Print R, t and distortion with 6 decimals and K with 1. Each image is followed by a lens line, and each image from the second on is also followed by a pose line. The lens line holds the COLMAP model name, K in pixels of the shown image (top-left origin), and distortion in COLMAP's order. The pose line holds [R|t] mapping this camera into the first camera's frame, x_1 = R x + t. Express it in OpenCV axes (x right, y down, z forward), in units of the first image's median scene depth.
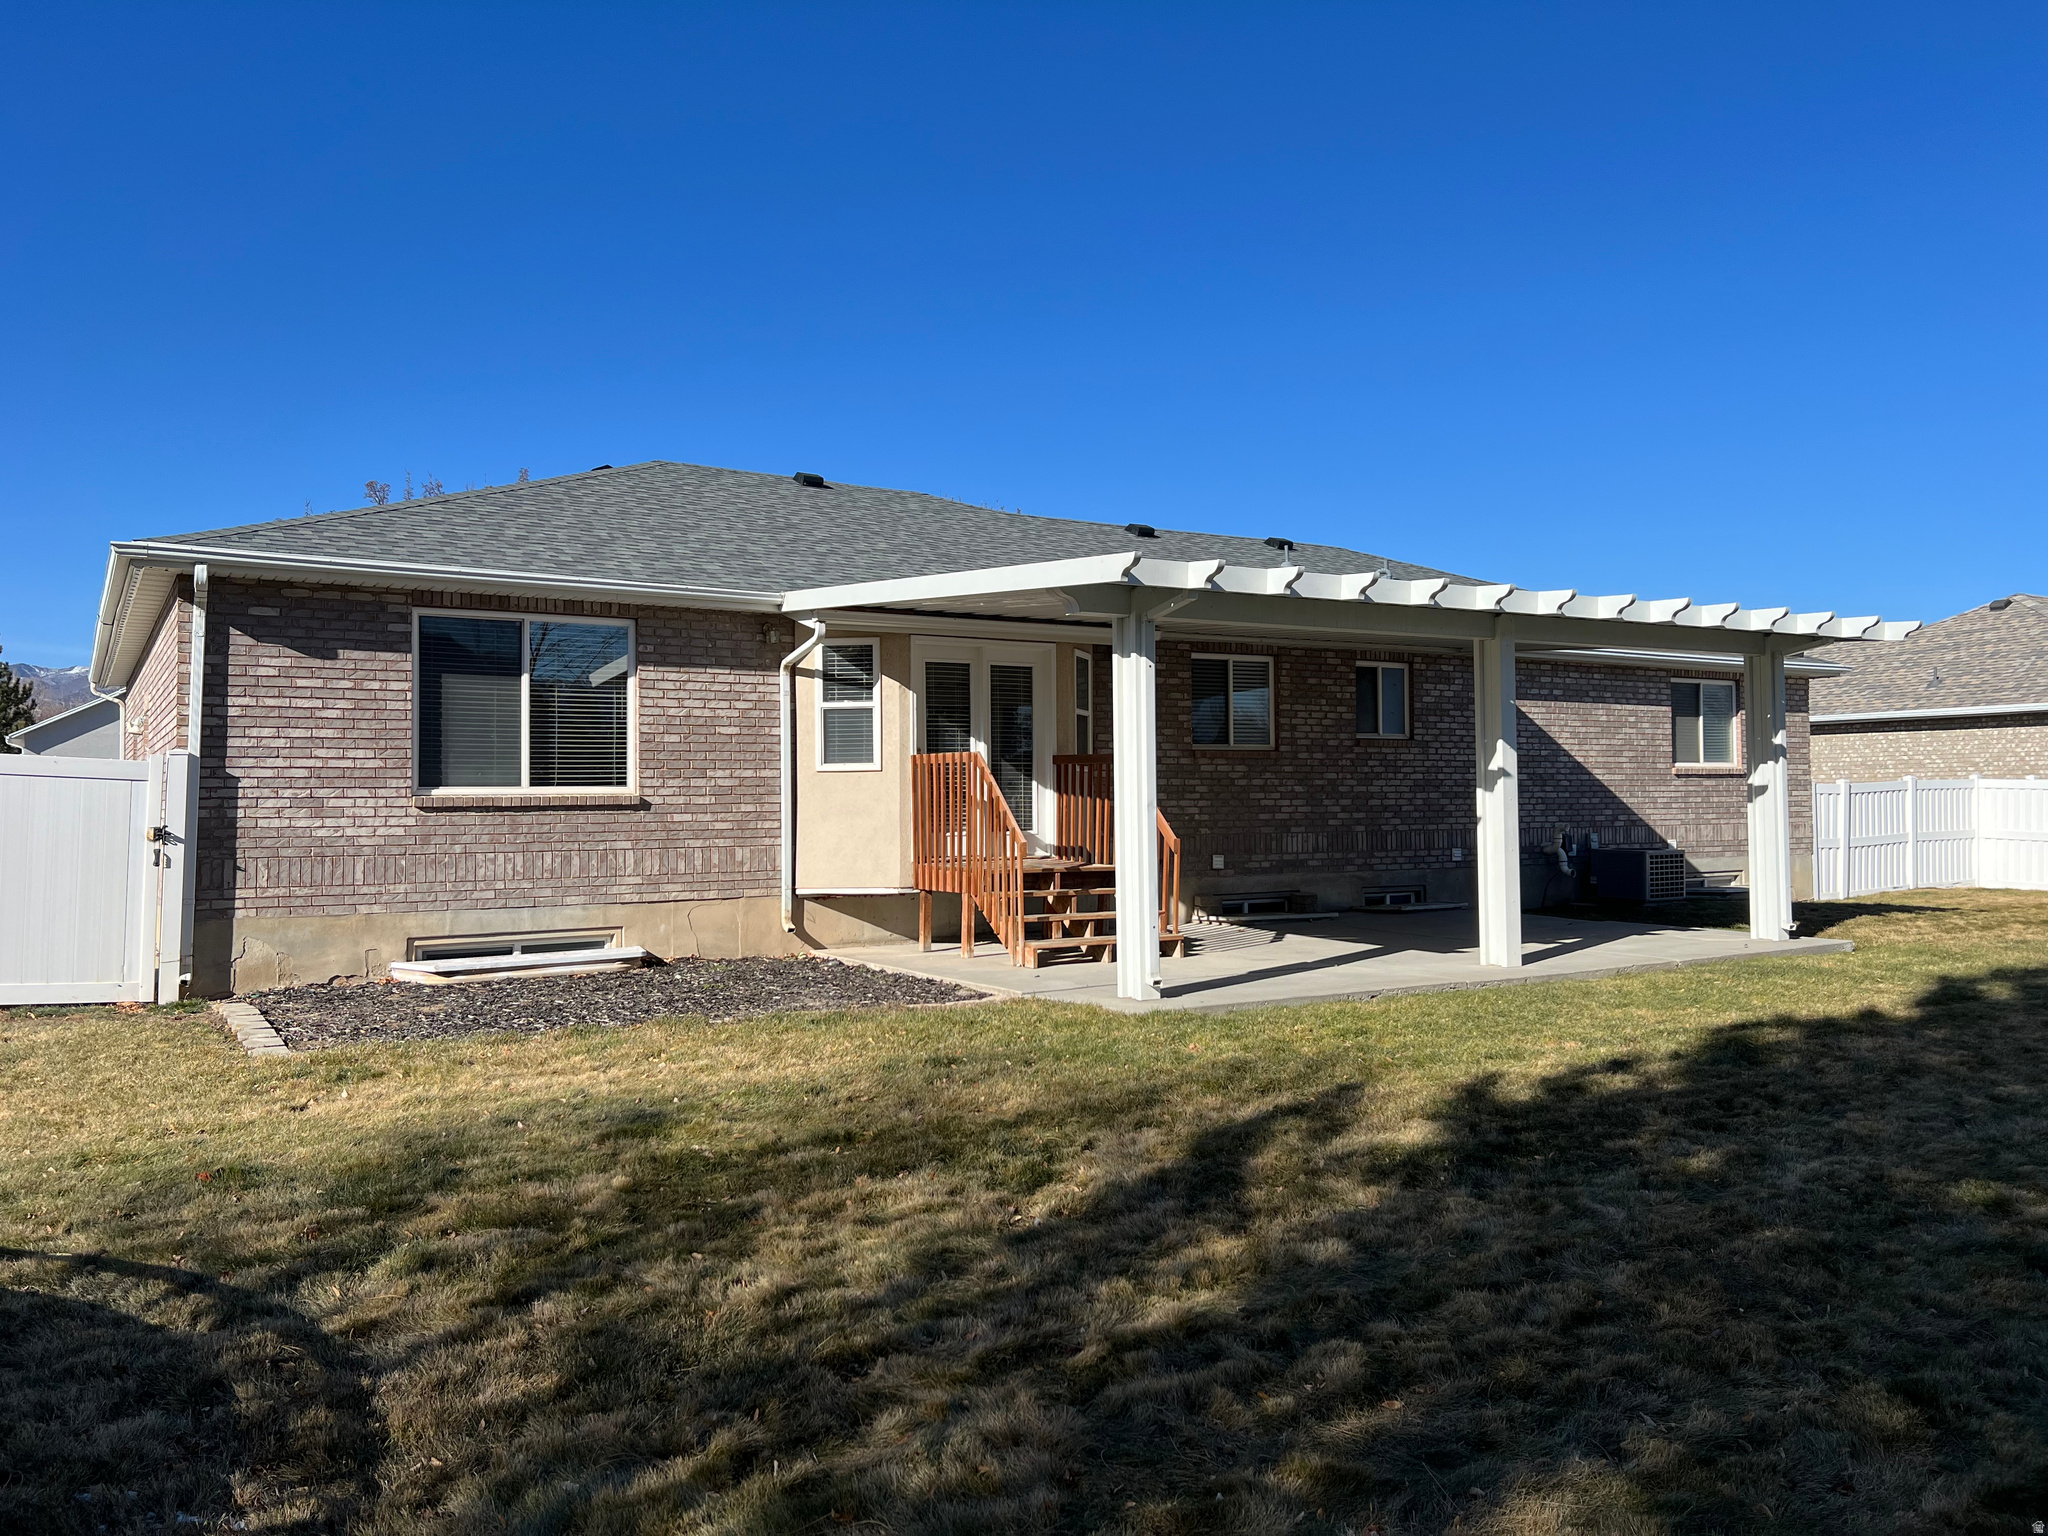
lens RADIAL K [[1525.0, 0, 1029.4], [0, 1525.0, 767.3], [0, 0, 1]] dist [0.077877, -0.006372]
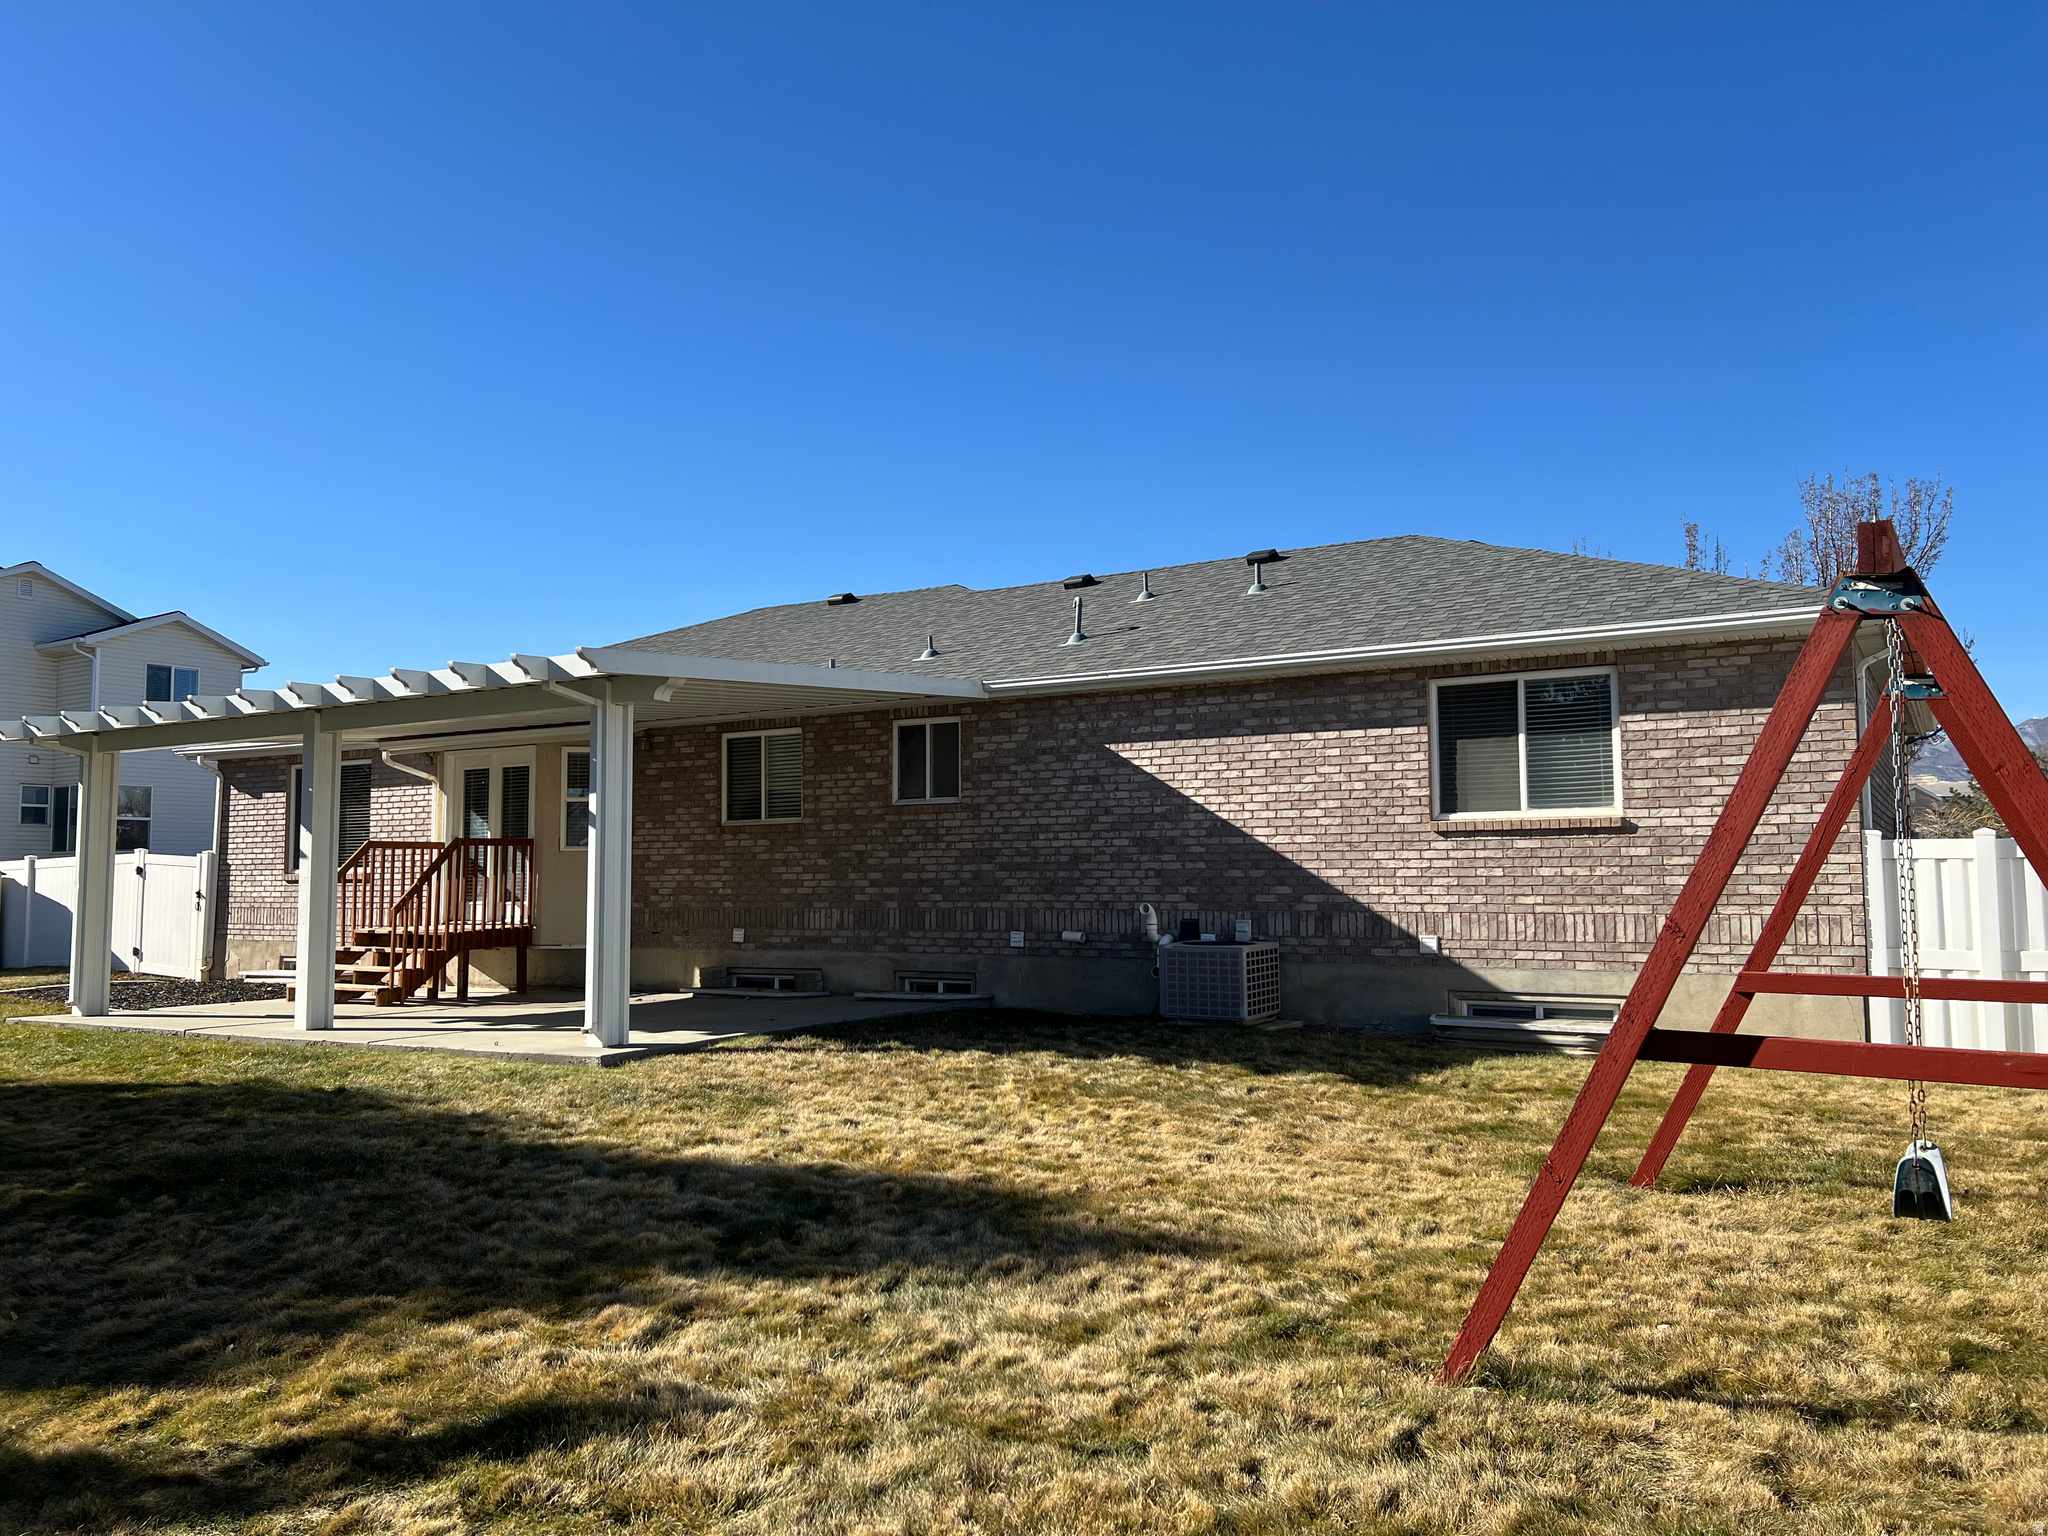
lens RADIAL K [[1525.0, 0, 1030.4], [0, 1525.0, 755.3], [0, 0, 1]] dist [0.077877, -0.006372]
pose [[0.454242, -0.046293, -0.889675, 1.070093], [0.043335, 0.998615, -0.029837, -0.018292], [0.889824, -0.025001, 0.455619, 0.666535]]
